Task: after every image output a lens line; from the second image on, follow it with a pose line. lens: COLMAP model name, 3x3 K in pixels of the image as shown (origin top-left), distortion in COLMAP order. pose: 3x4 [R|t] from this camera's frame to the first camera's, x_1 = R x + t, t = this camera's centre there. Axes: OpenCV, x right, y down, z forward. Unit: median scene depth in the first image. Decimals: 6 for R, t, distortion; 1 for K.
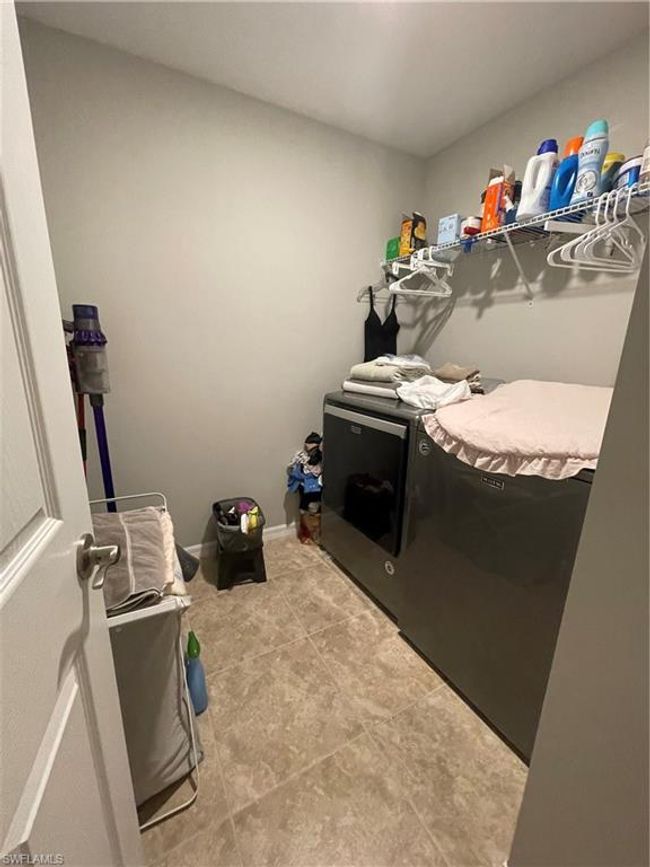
lens RADIAL K [[349.3, 0, 325.1], [0, 349.3, 434.8], [0, 0, 1]] dist [-0.002069, 0.000450]
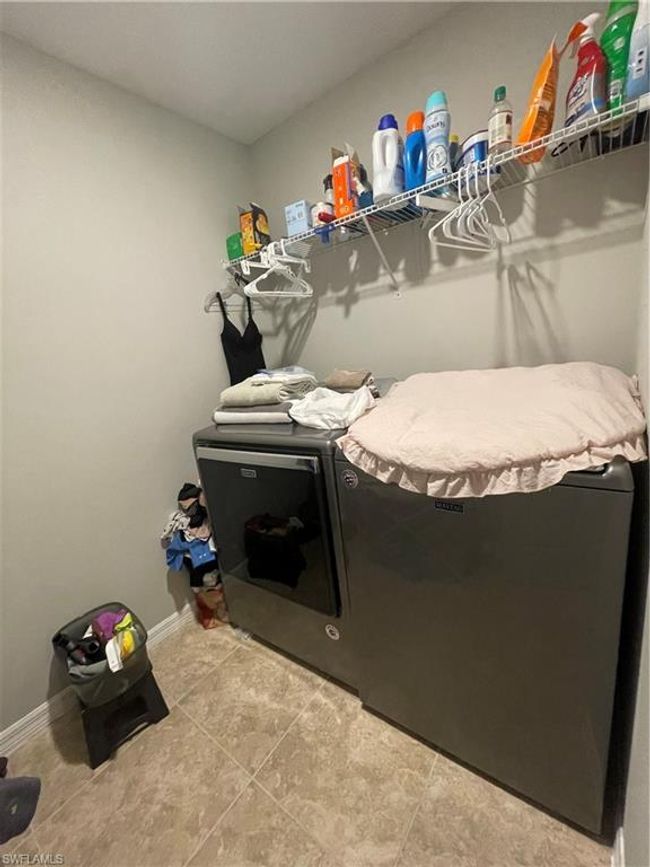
lens RADIAL K [[349.3, 0, 323.4], [0, 349.3, 431.0], [0, 0, 1]] dist [-0.002069, 0.000450]
pose [[0.904393, -0.220907, 0.365066, -0.021665], [0.236527, 0.971623, 0.001985, -0.065538], [-0.355145, 0.084553, 0.930980, 0.221871]]
